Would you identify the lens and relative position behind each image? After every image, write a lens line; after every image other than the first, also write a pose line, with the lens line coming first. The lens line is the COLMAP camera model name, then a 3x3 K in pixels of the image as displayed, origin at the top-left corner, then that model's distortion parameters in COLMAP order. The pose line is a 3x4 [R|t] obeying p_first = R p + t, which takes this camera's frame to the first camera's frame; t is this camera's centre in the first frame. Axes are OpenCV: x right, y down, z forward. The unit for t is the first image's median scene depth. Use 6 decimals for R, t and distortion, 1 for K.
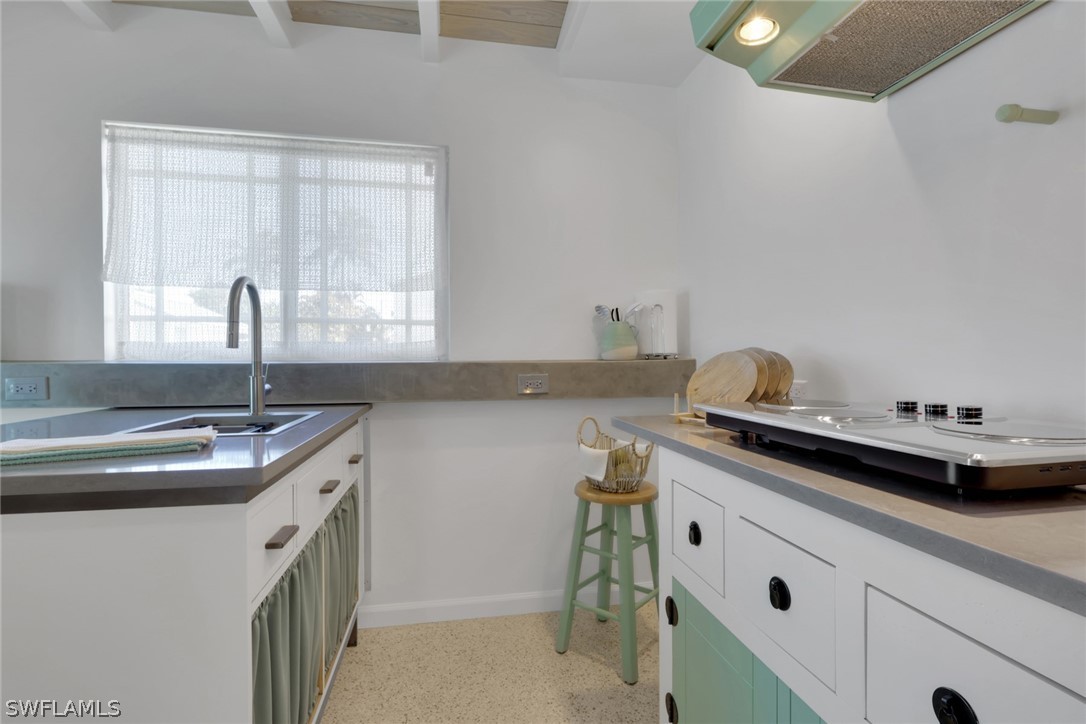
lens RADIAL K [[512.3, 0, 552.7], [0, 512.3, 362.5], [0, 0, 1]] dist [-0.001604, 0.000635]
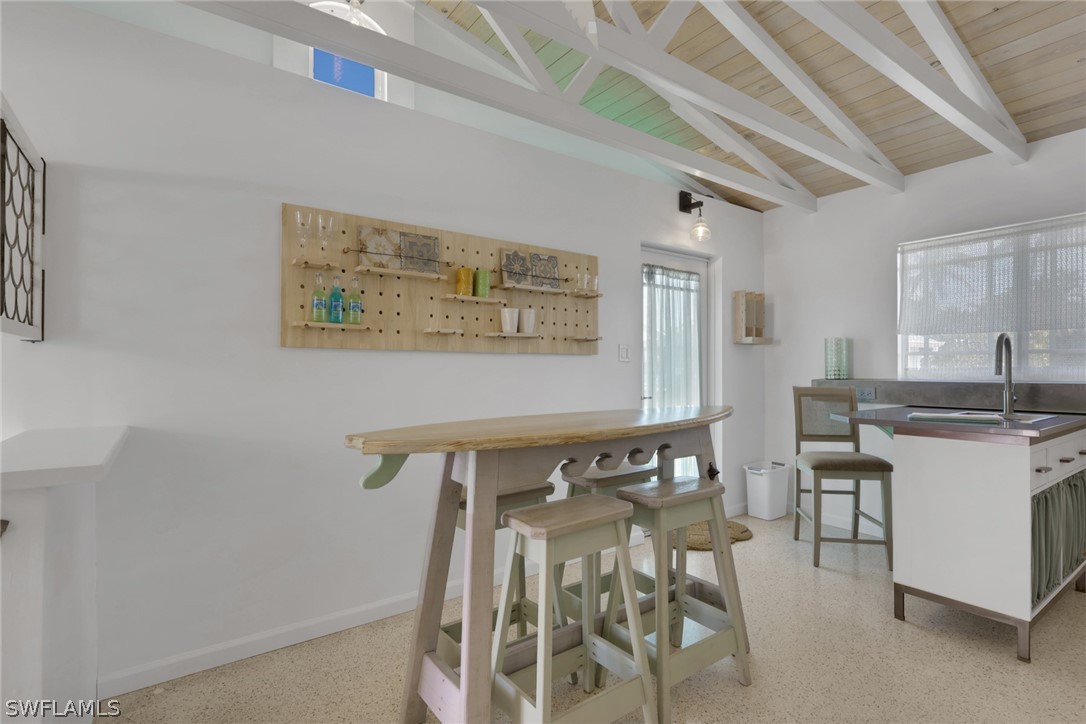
lens RADIAL K [[538.7, 0, 561.1], [0, 538.7, 371.6], [0, 0, 1]] dist [-0.000537, 0.000603]
pose [[0.436335, 0.001226, -0.899784, 0.288797], [-0.005201, 0.999986, -0.001160, -0.021302], [0.899769, 0.005186, 0.436335, -0.853576]]
